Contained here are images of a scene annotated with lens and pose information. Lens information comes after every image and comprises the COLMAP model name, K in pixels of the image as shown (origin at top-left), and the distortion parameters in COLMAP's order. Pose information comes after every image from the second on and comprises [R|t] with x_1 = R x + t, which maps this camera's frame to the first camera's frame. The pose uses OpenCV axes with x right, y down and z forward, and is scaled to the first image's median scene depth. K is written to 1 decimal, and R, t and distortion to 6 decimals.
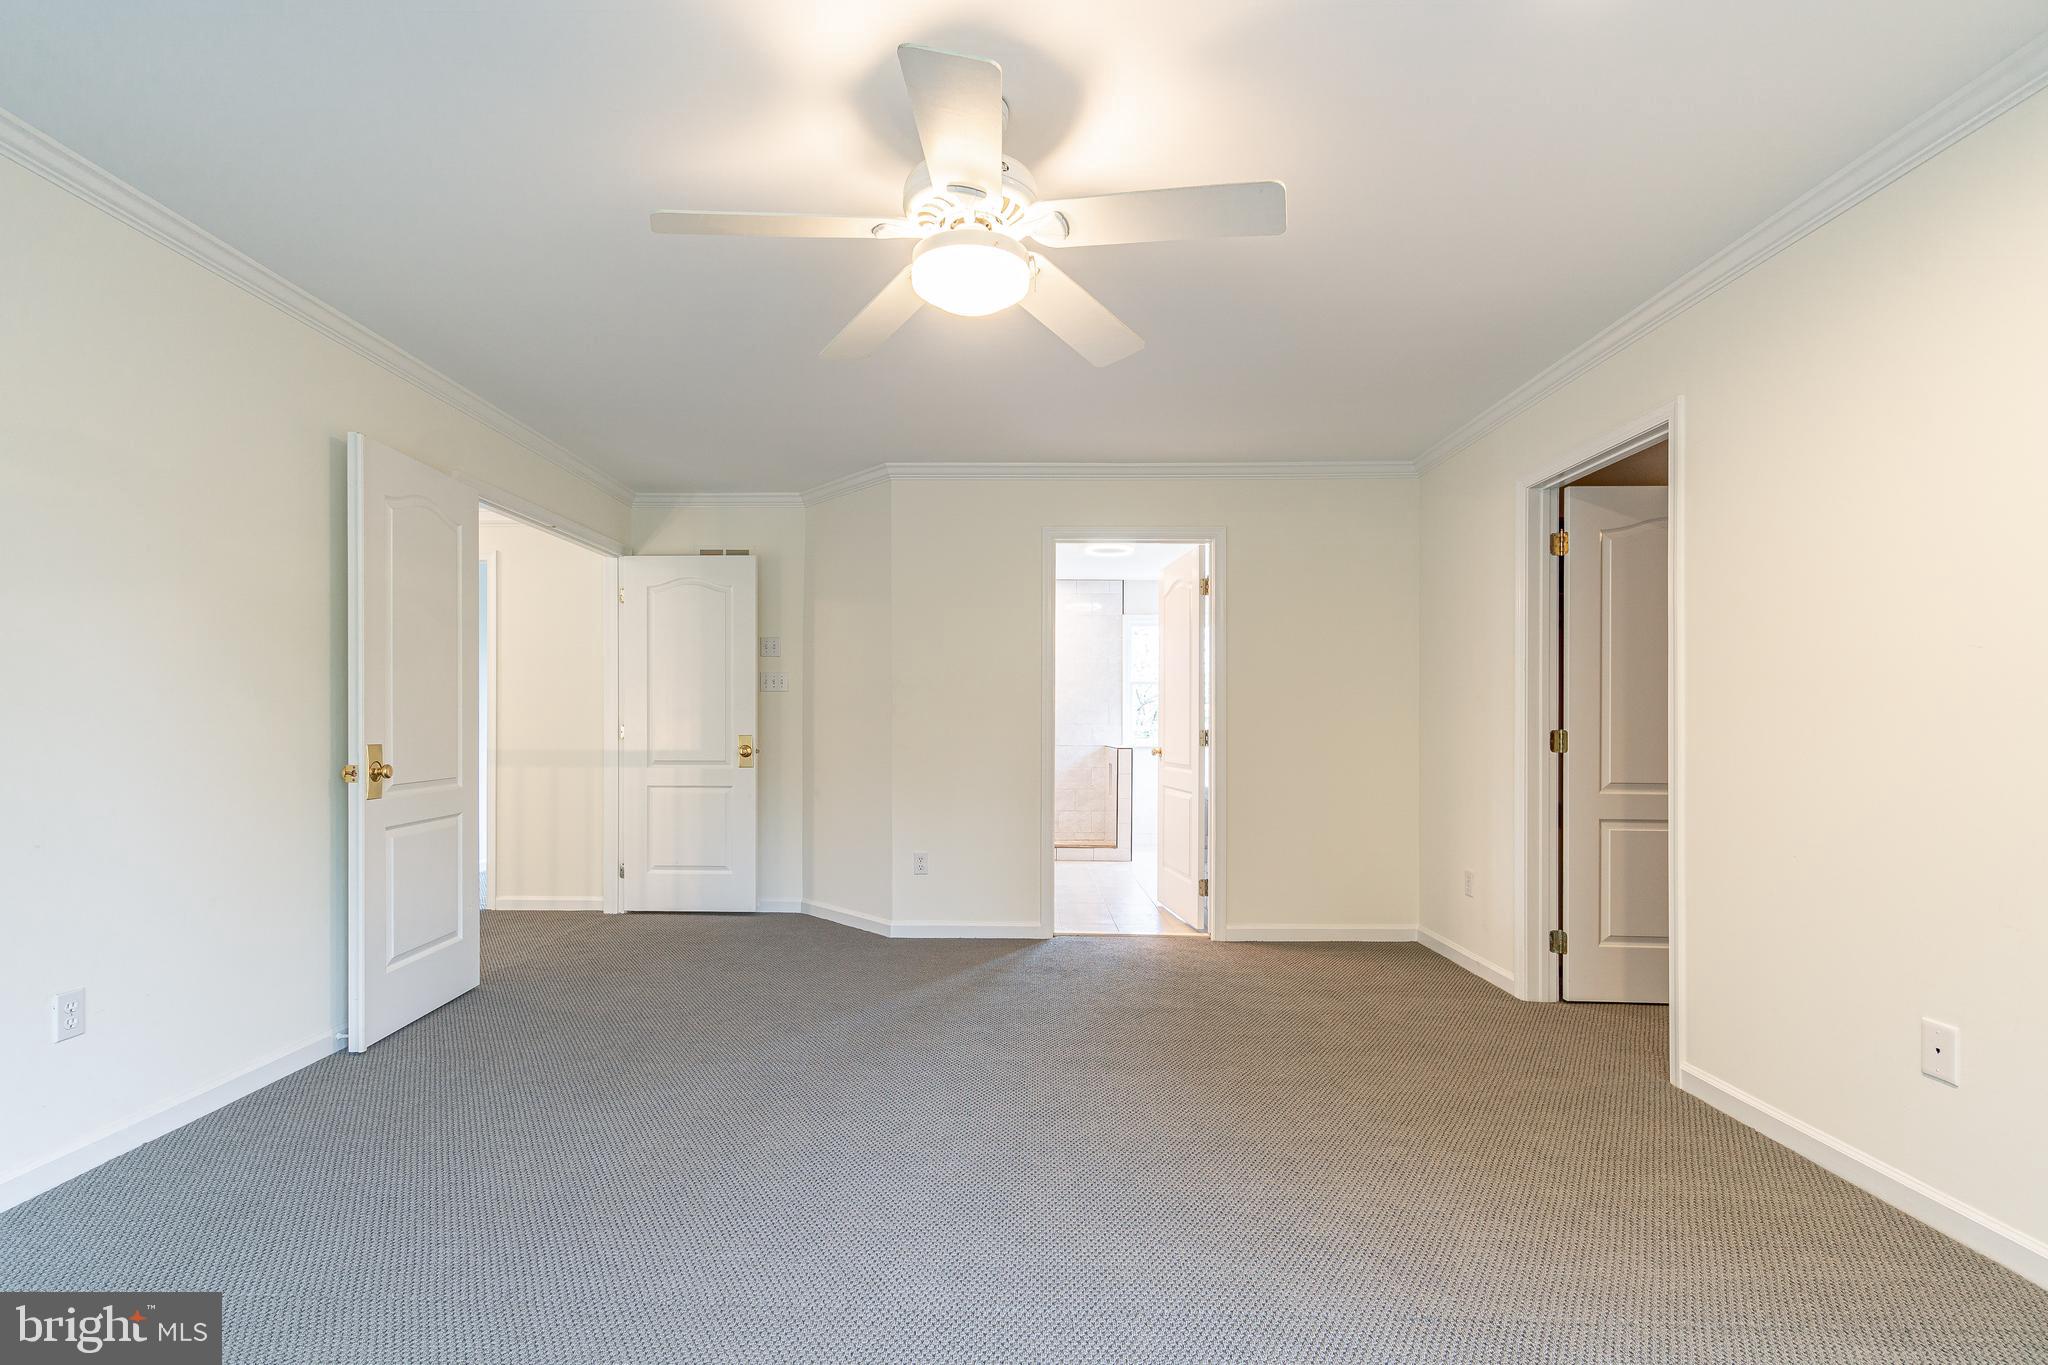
lens RADIAL K [[898.4, 0, 997.2], [0, 898.4, 703.4], [0, 0, 1]] dist [0.000683, -0.000563]
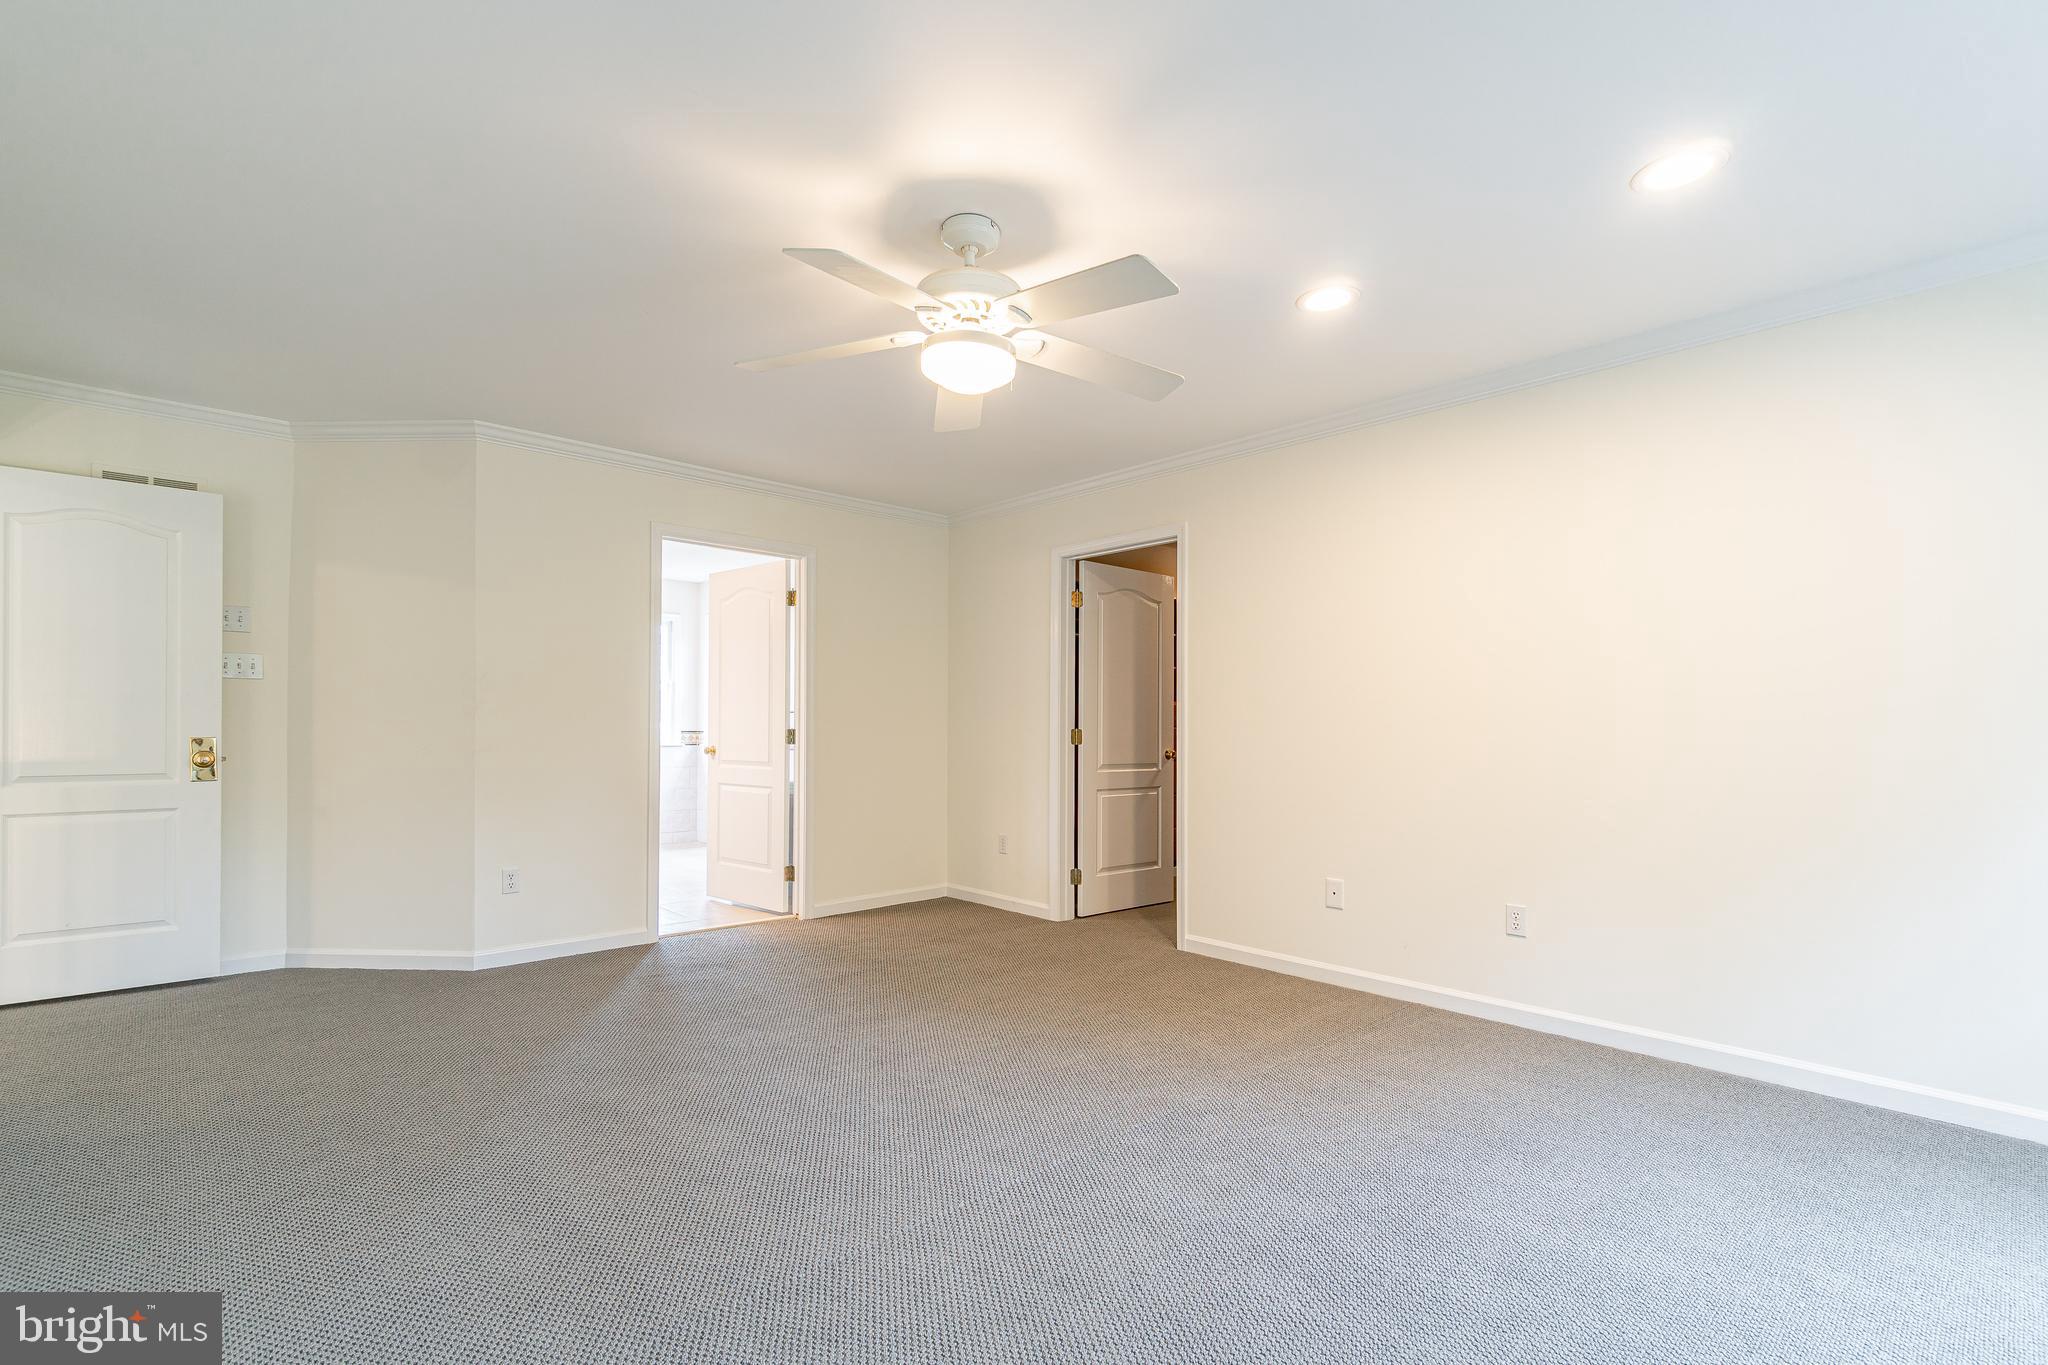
lens RADIAL K [[898.4, 0, 997.2], [0, 898.4, 703.4], [0, 0, 1]] dist [0.000683, -0.000563]
pose [[0.734158, 0.017587, 0.678751, -0.340808], [-0.019197, 0.999803, -0.005142, -0.001373], [-0.678707, -0.009255, 0.734351, 0.026546]]
